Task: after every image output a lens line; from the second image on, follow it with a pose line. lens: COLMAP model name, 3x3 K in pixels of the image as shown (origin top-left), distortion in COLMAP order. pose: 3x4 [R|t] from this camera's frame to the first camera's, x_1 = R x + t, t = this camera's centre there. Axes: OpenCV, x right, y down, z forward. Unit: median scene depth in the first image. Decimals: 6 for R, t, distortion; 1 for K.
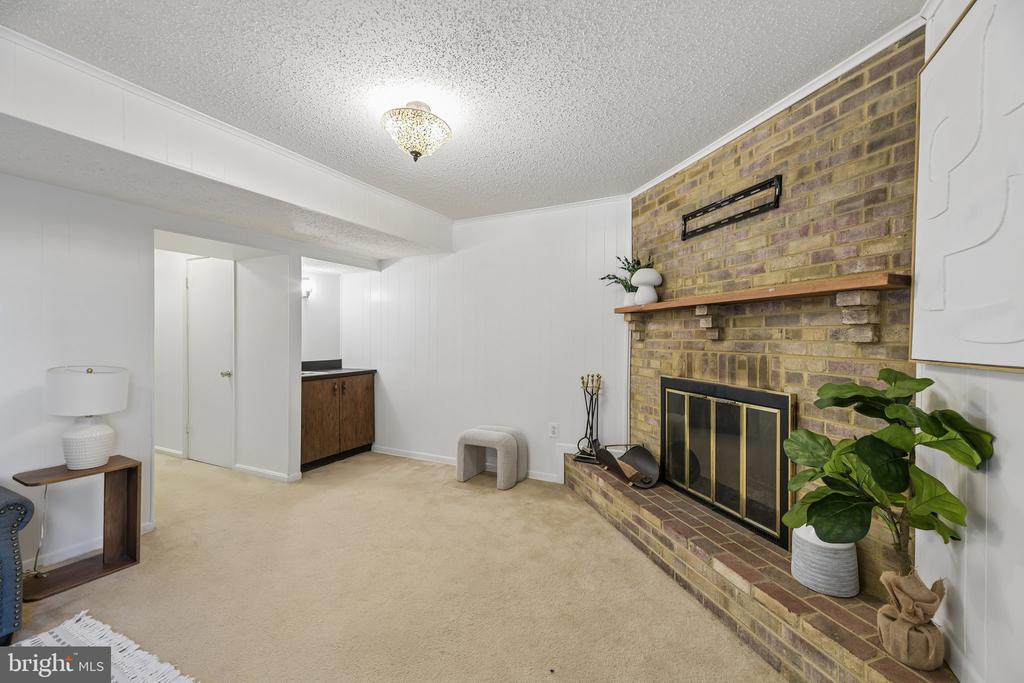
lens RADIAL K [[411.0, 0, 514.7], [0, 411.0, 340.8], [0, 0, 1]] dist [0.010699, -0.000995]
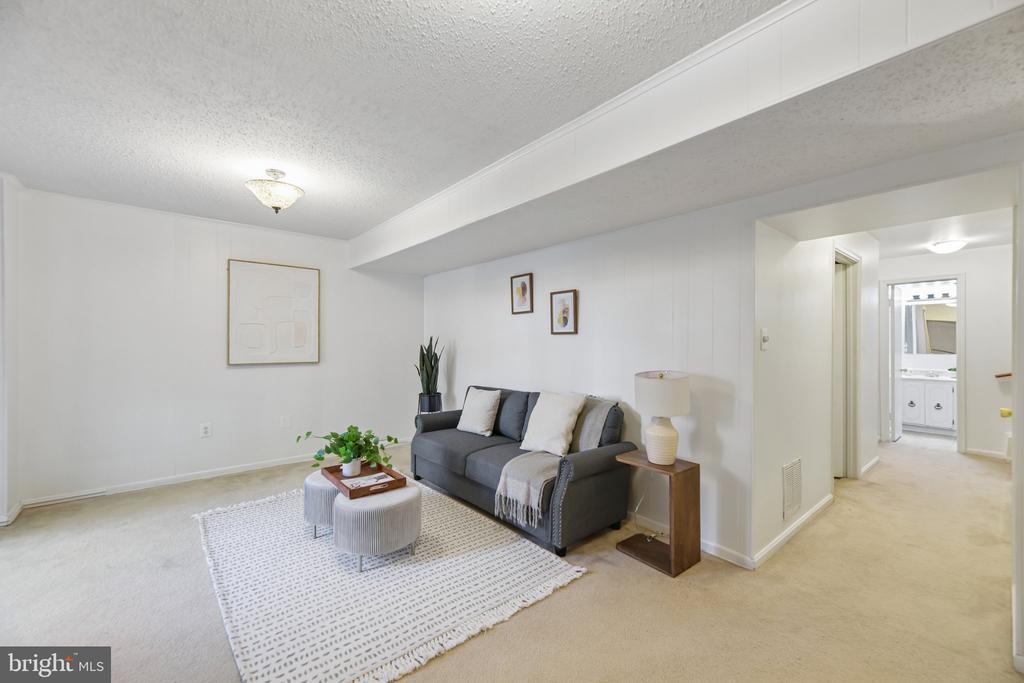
lens RADIAL K [[411.0, 0, 514.7], [0, 411.0, 340.8], [0, 0, 1]] dist [0.010699, -0.000995]
pose [[-0.386464, -0.006184, -0.922284, 0.142126], [-0.009952, 0.999947, -0.002535, -0.011359], [0.922251, 0.008199, -0.386505, 0.996665]]
